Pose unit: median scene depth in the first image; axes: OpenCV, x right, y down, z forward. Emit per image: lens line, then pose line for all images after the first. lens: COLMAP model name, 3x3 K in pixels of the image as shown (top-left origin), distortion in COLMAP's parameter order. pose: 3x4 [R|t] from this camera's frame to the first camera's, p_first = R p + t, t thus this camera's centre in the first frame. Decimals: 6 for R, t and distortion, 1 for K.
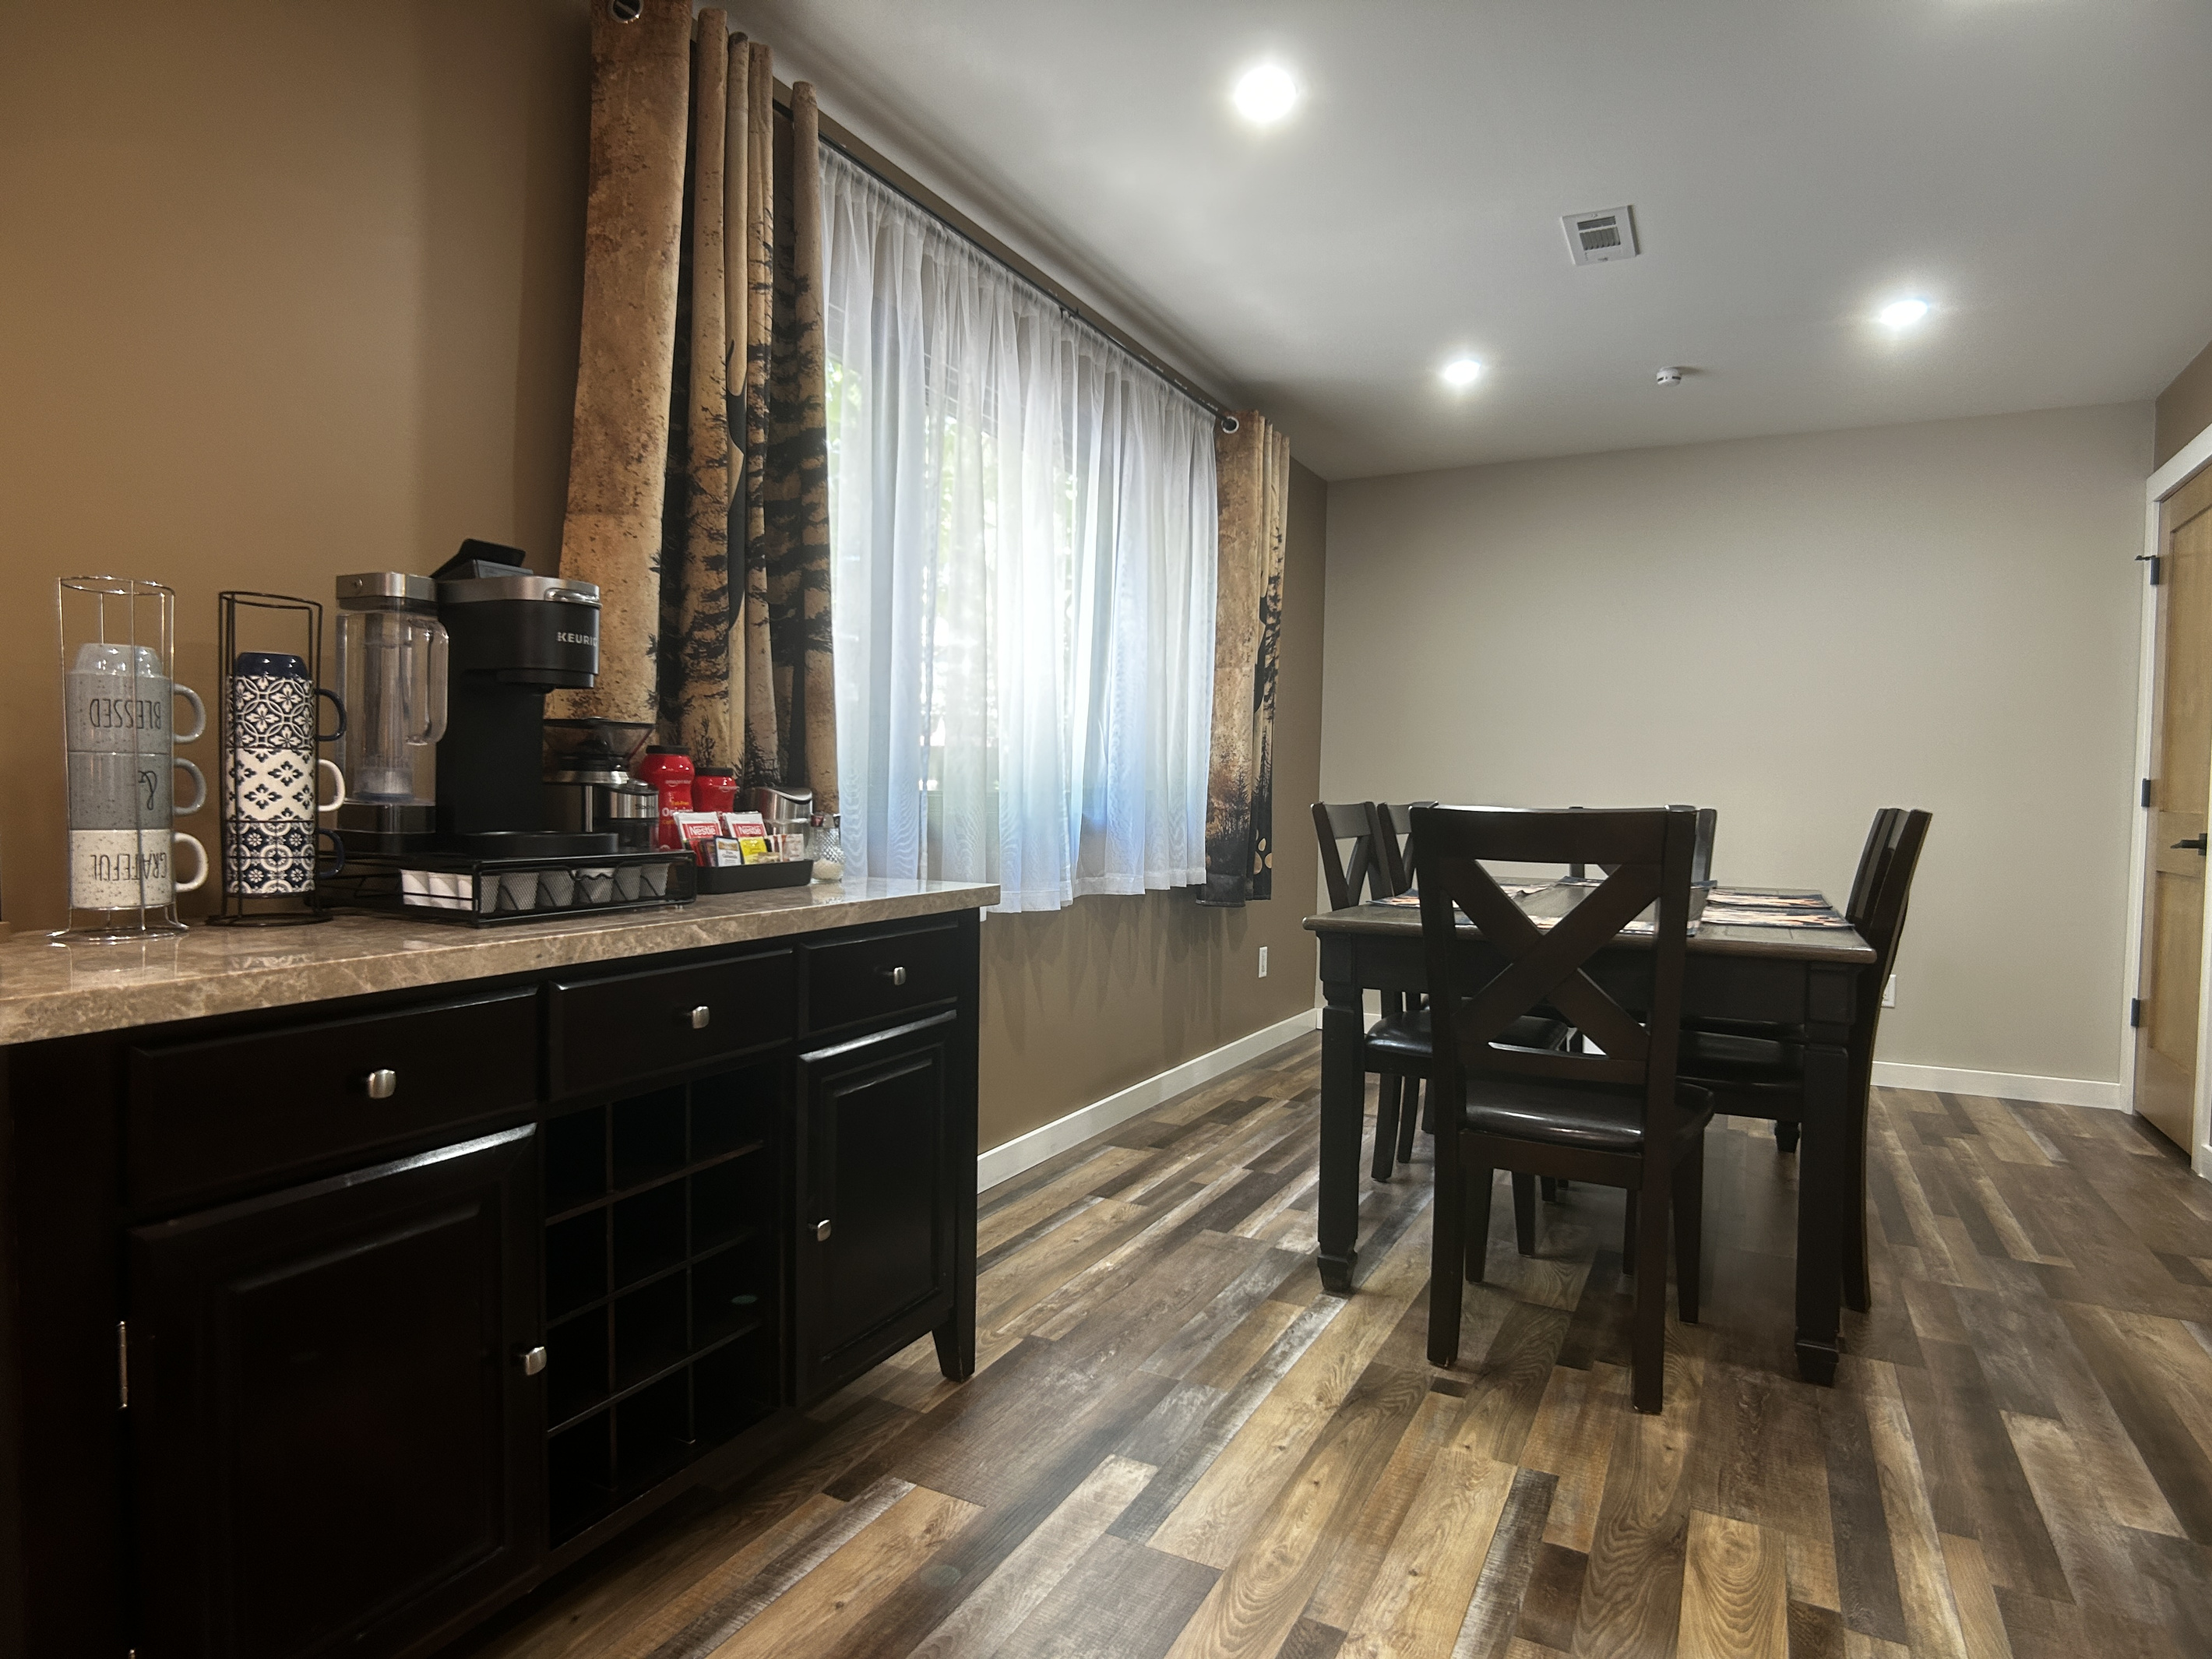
lens RADIAL K [[1243.0, 0, 1110.2], [0, 1243.0, 835.3], [0, 0, 1]] dist [-0.010559, -0.000474]
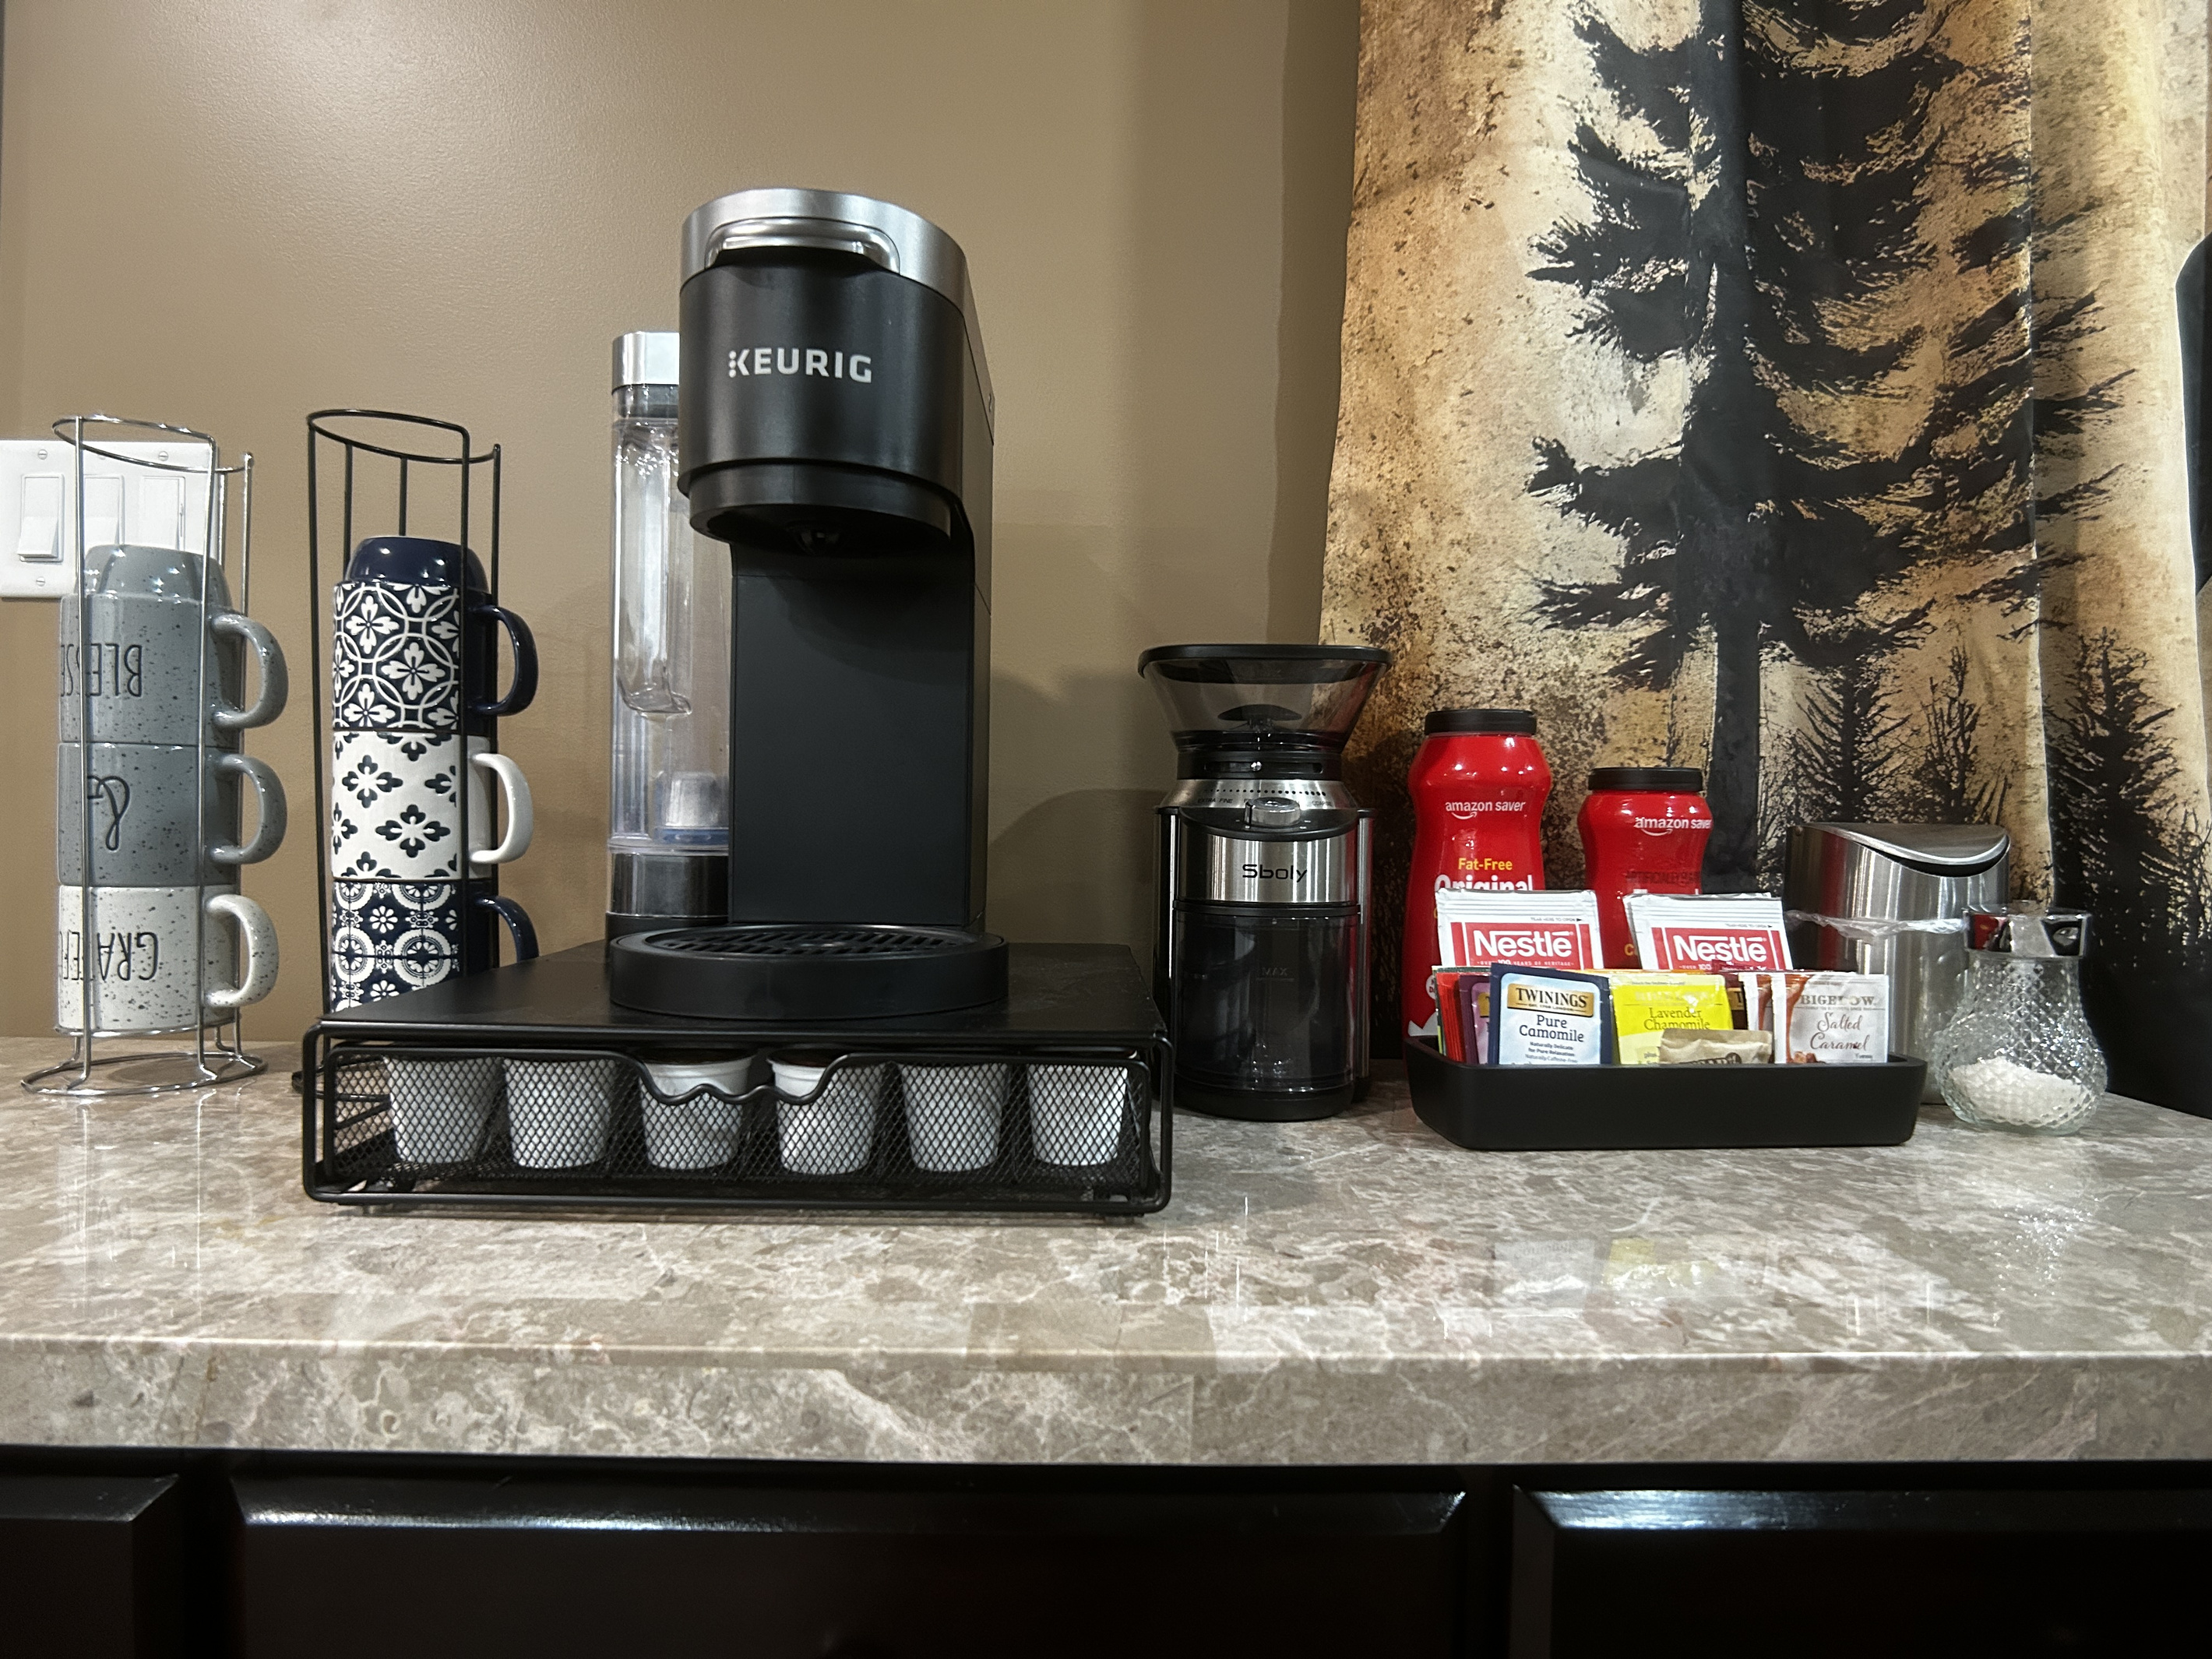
lens RADIAL K [[1243.0, 0, 1125.3], [0, 1243.0, 843.4], [0, 0, 1]] dist [-0.010559, -0.000474]
pose [[0.456177, 0.021110, -0.889638, -0.070559], [-0.041528, 0.999134, 0.002414, -0.027249], [0.888919, 0.035843, 0.456659, 0.724263]]
